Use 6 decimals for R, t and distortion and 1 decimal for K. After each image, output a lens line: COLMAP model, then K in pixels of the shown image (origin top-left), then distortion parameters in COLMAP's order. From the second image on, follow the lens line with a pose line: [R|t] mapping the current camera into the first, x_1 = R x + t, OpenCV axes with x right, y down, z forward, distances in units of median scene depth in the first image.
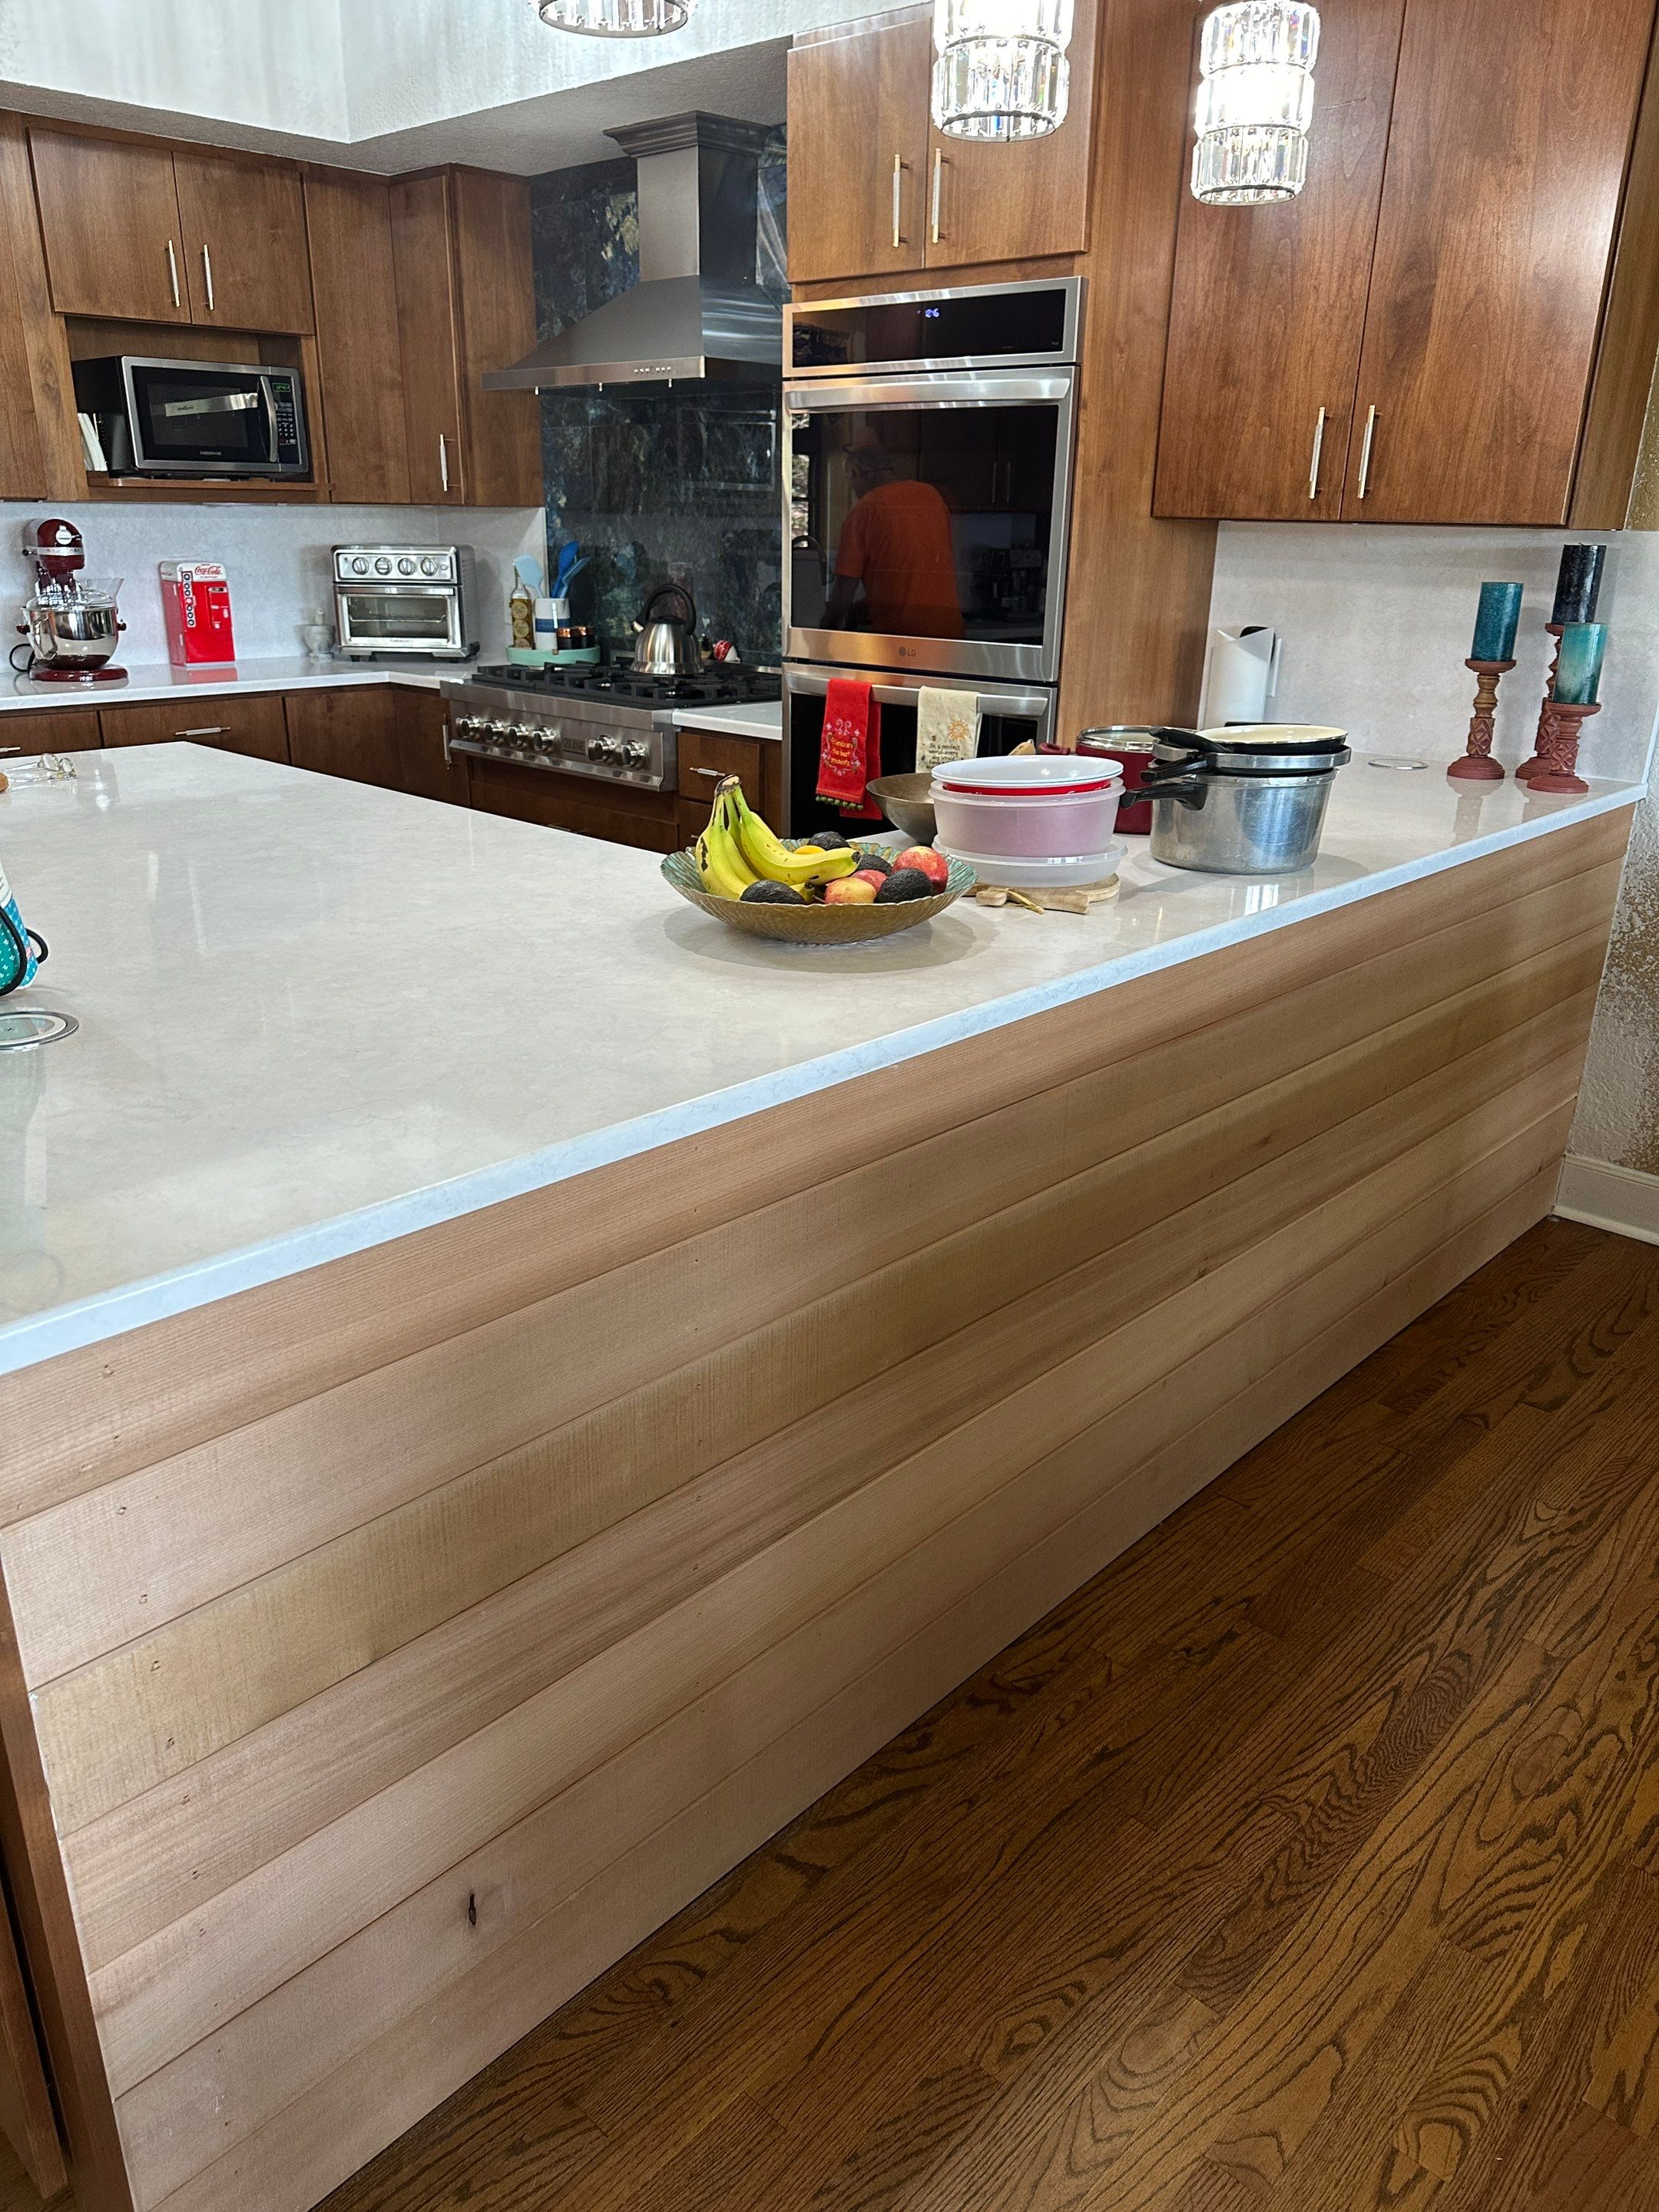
lens RADIAL K [[1561.1, 0, 822.7], [0, 1561.1, 1108.6], [0, 0, 1]] dist [0.019887, -0.025144]
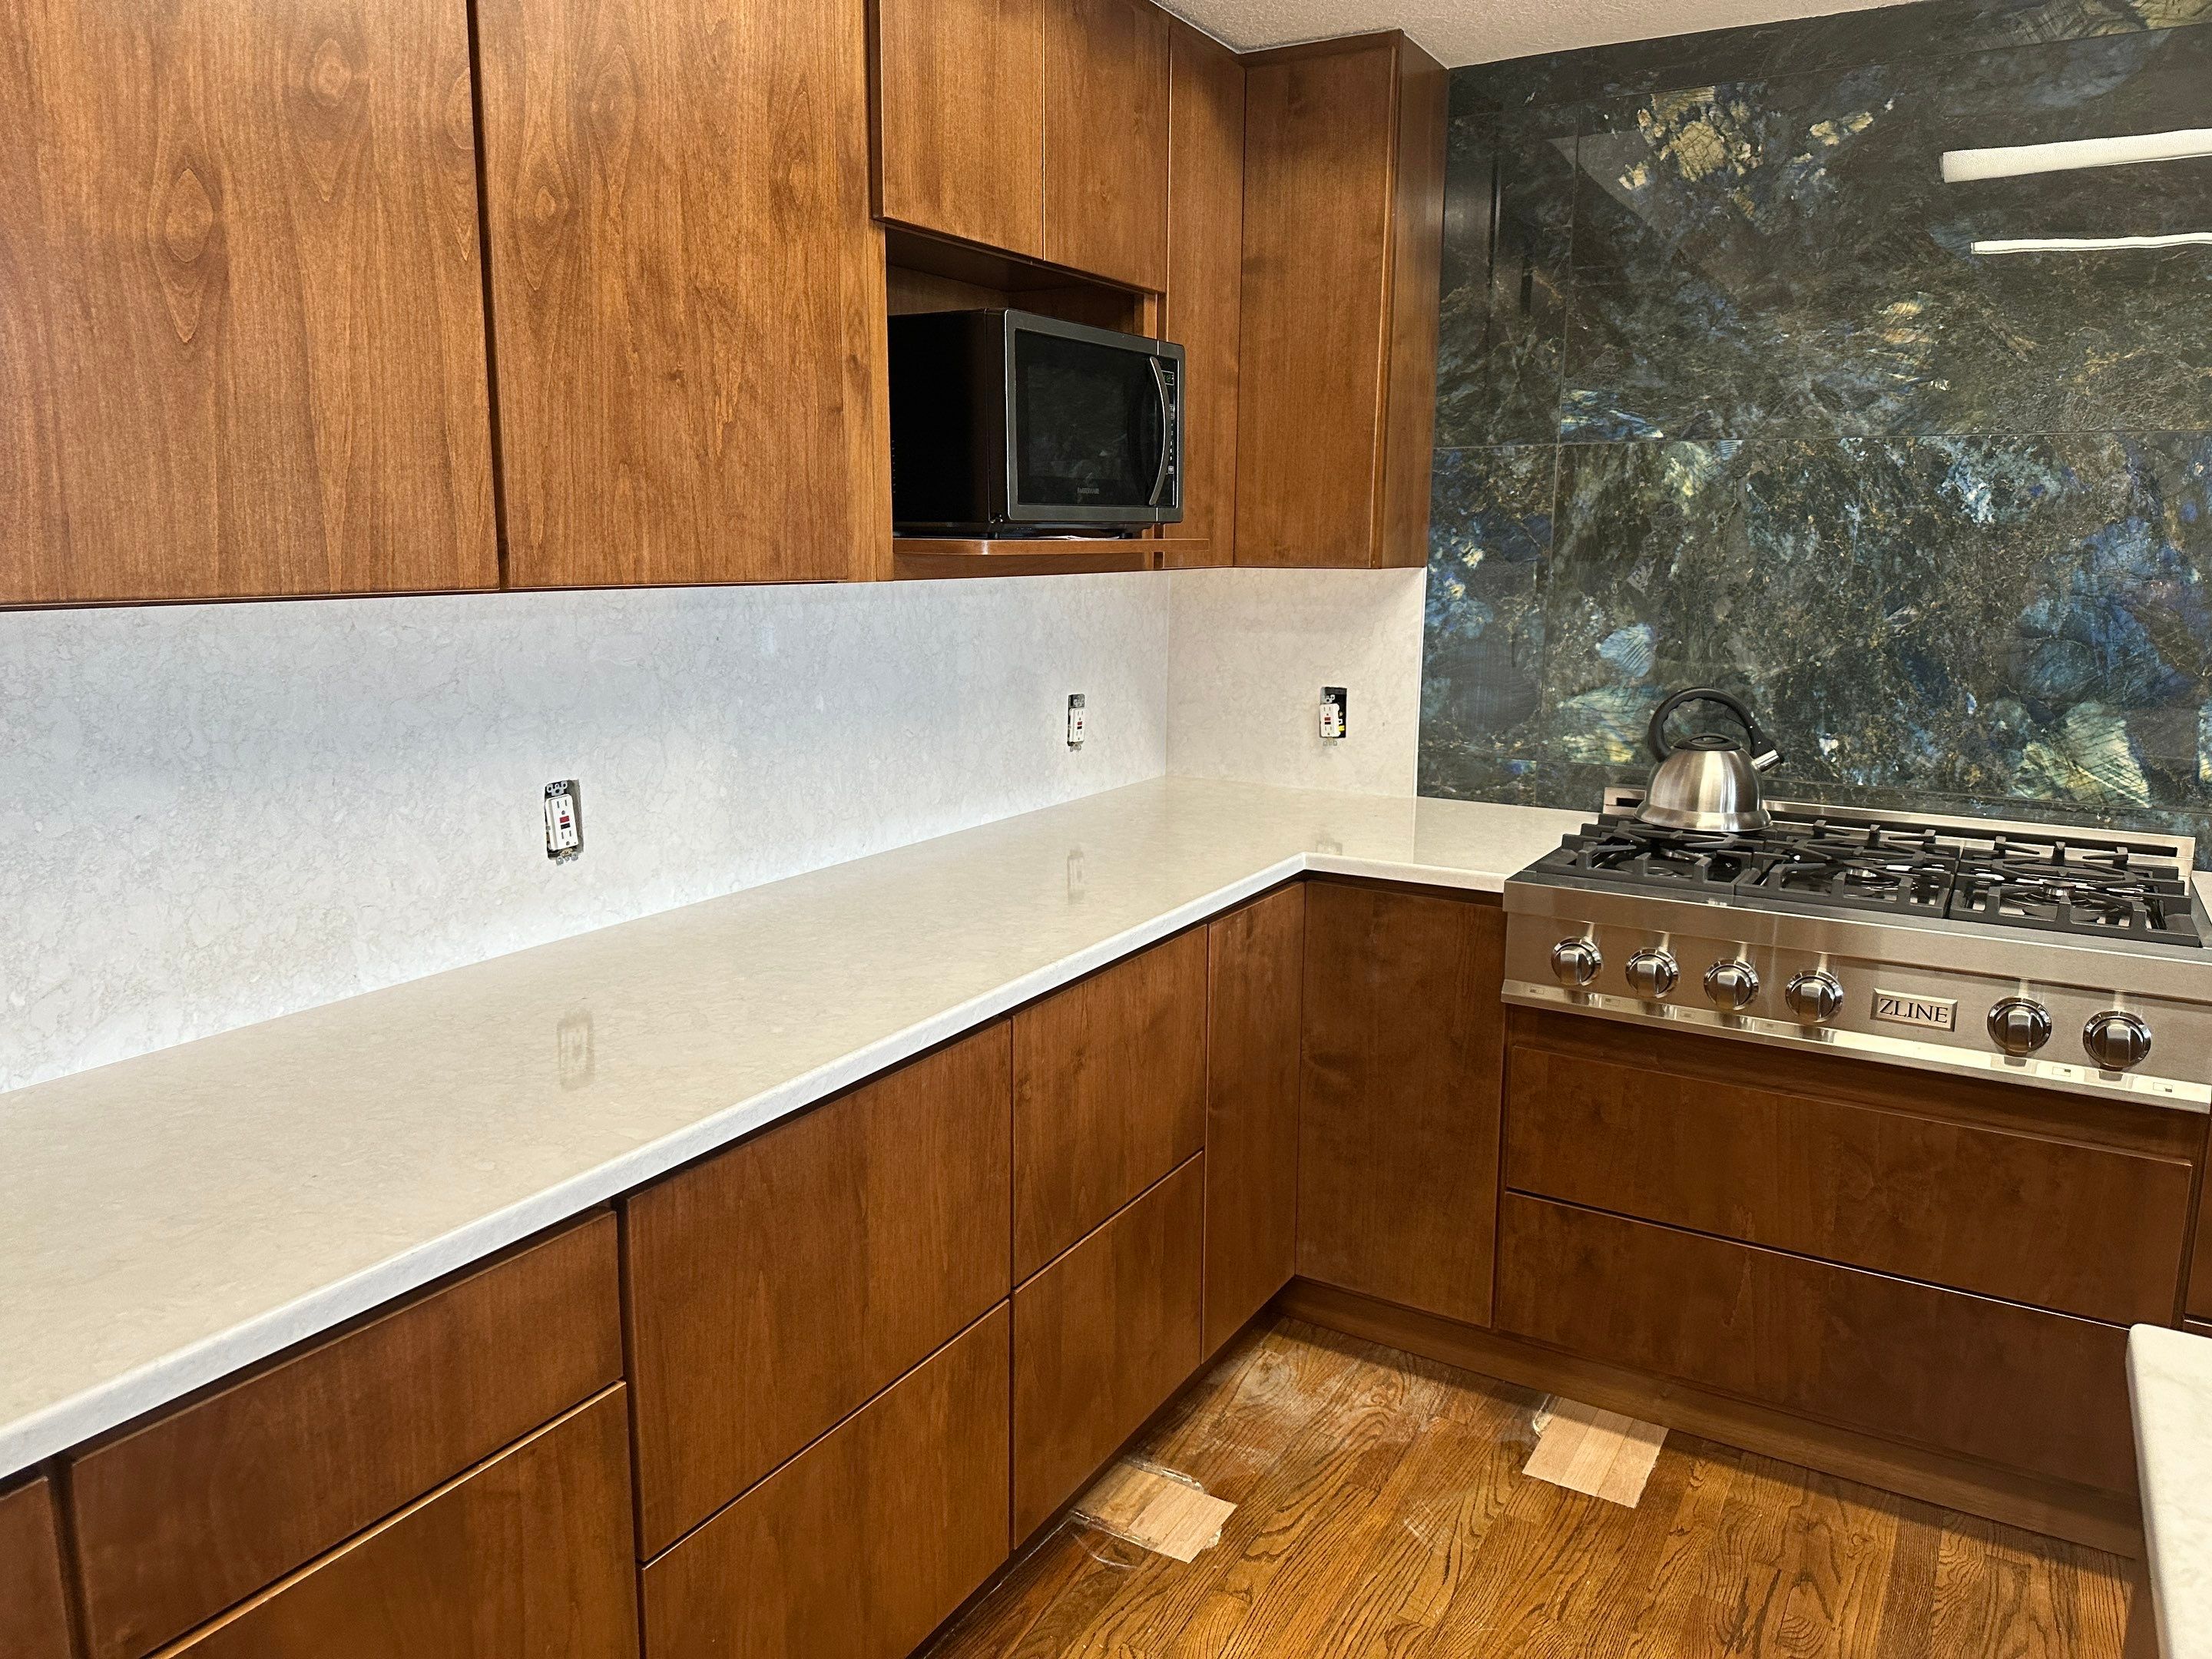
lens RADIAL K [[1563.4, 0, 1120.5], [0, 1563.4, 815.1], [0, 0, 1]] dist [0.055789, -0.073130]
pose [[0.975532, -0.047034, 0.214768, -0.746294], [0.085566, 0.981055, -0.173811, -0.325374], [-0.202525, 0.187935, 0.961075, 0.762583]]
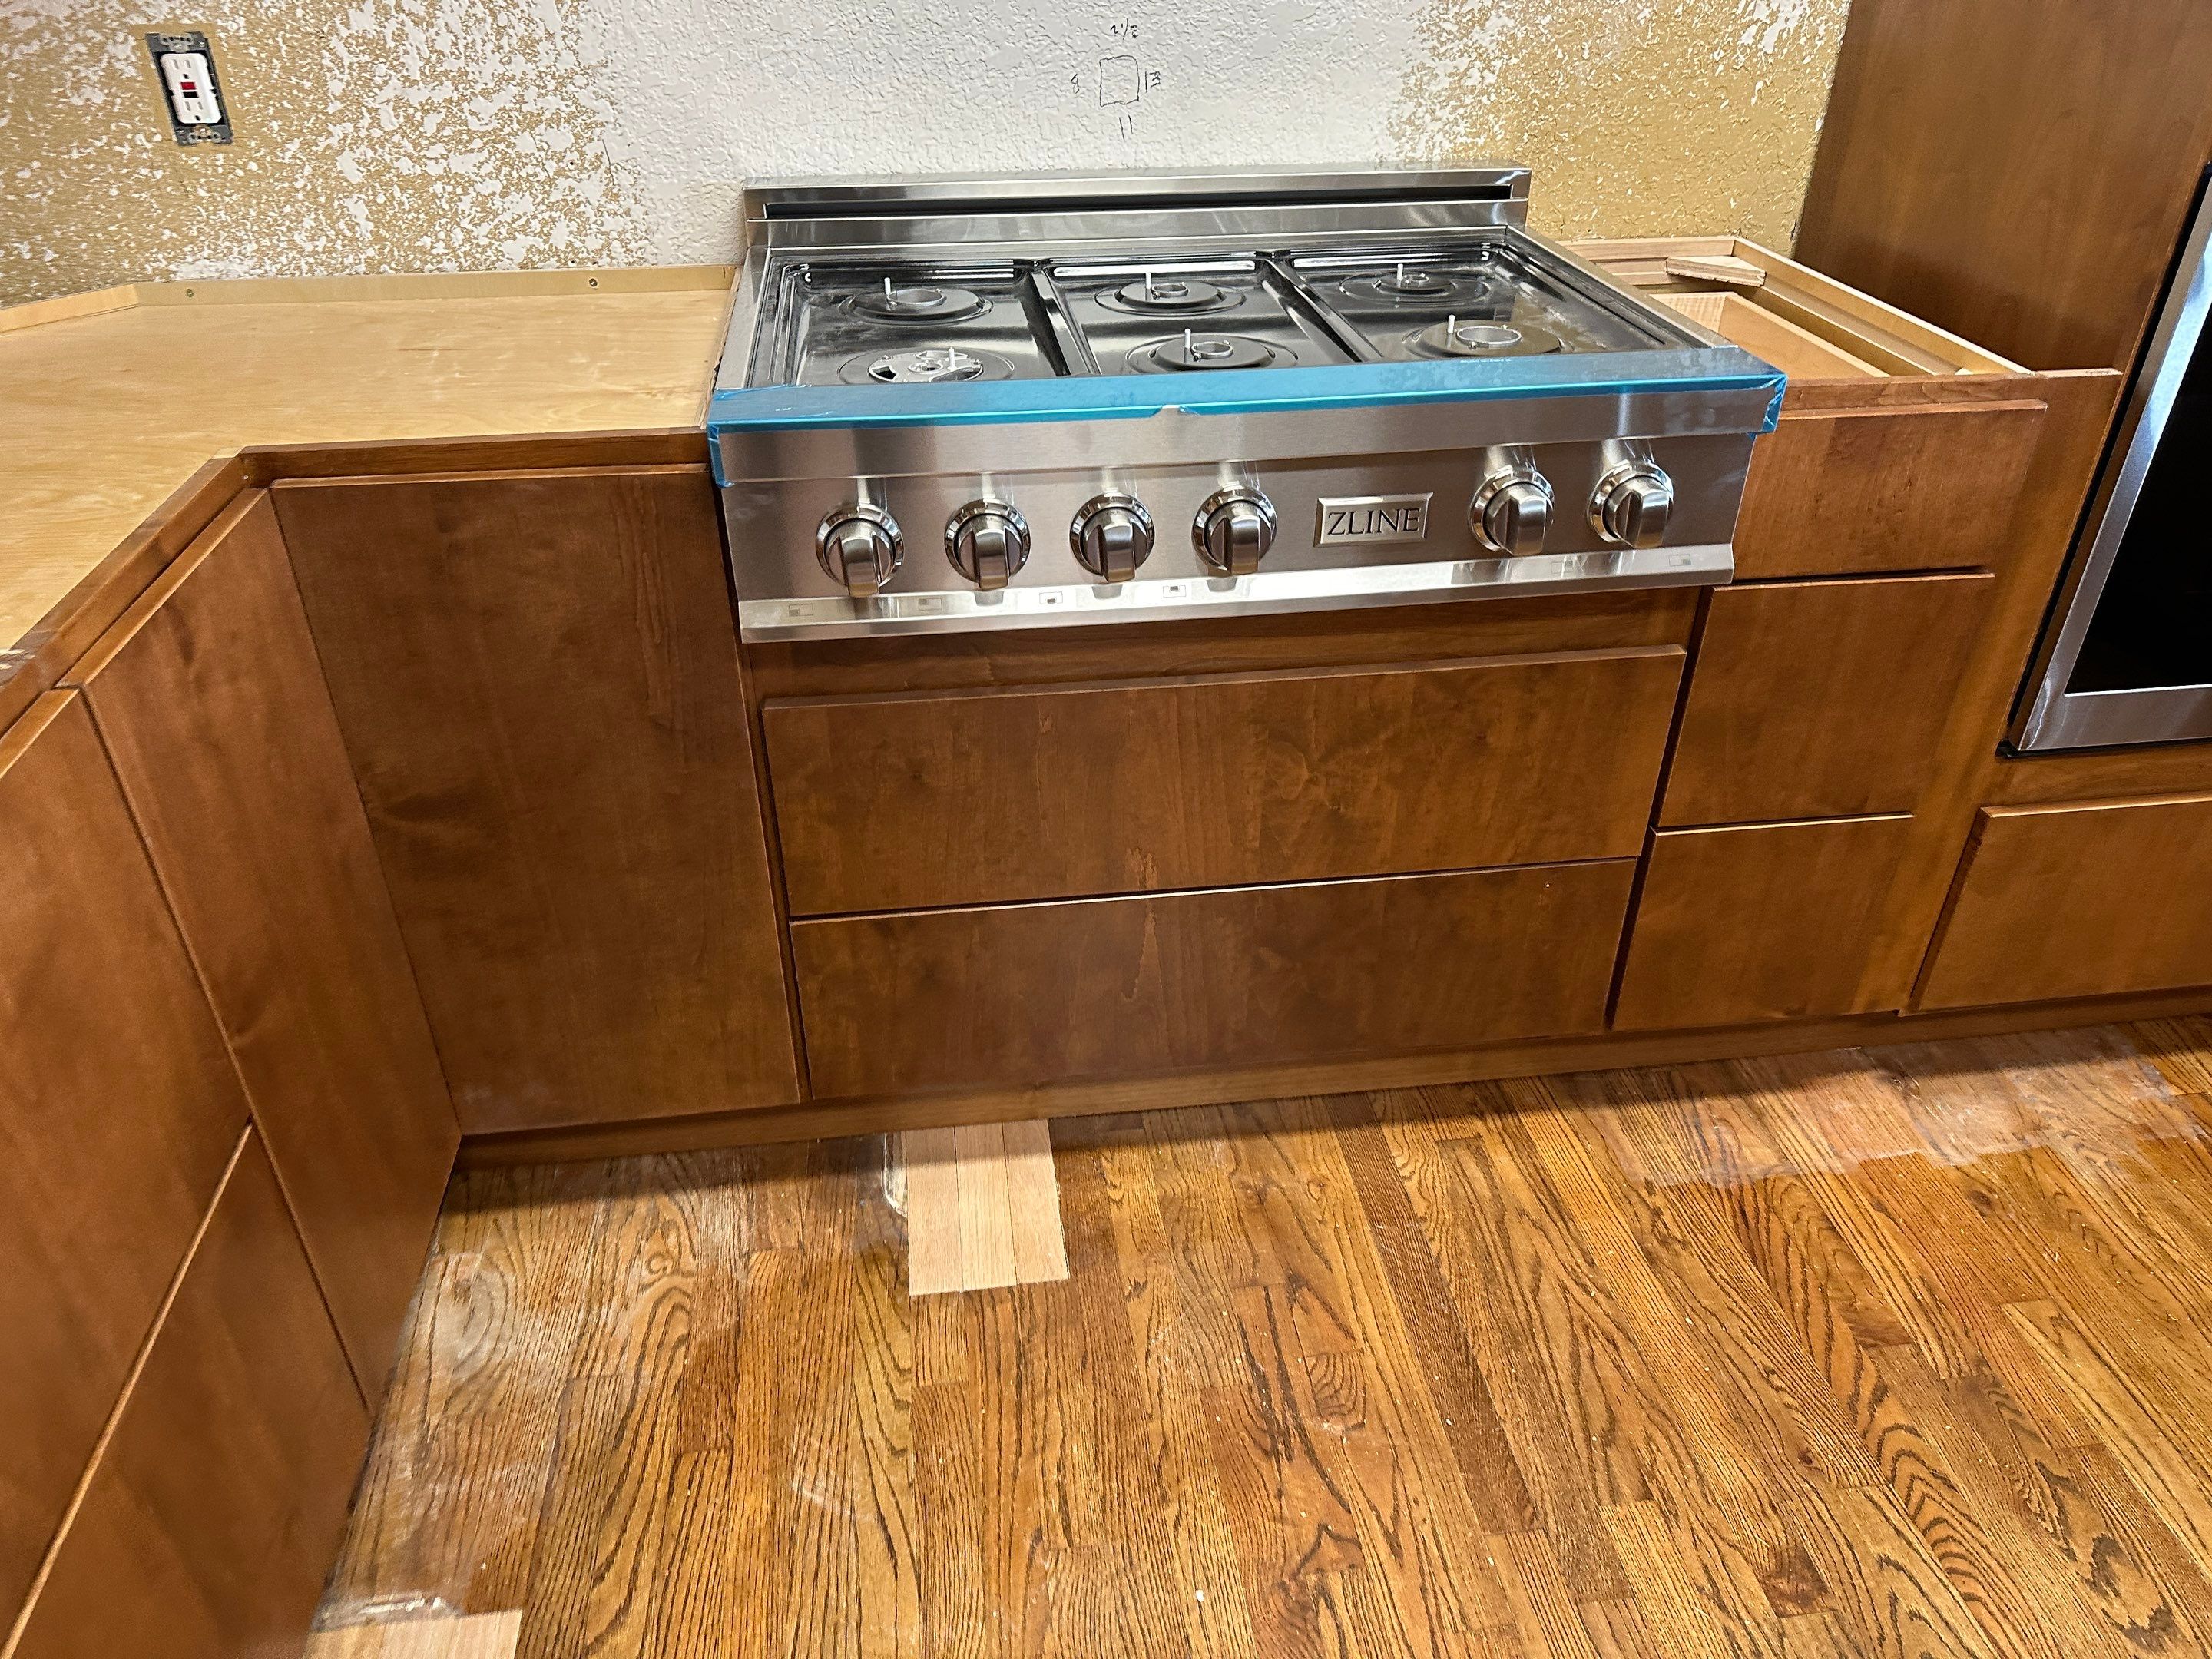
lens RADIAL K [[1553.2, 0, 1113.5], [0, 1553.2, 830.6], [0, 0, 1]] dist [0.043994, -0.059572]
pose [[0.633483, -0.430138, 0.643180, -0.620471], [0.282885, 0.902447, 0.324908, -0.425206], [-0.720191, -0.023877, 0.693364, 1.145377]]
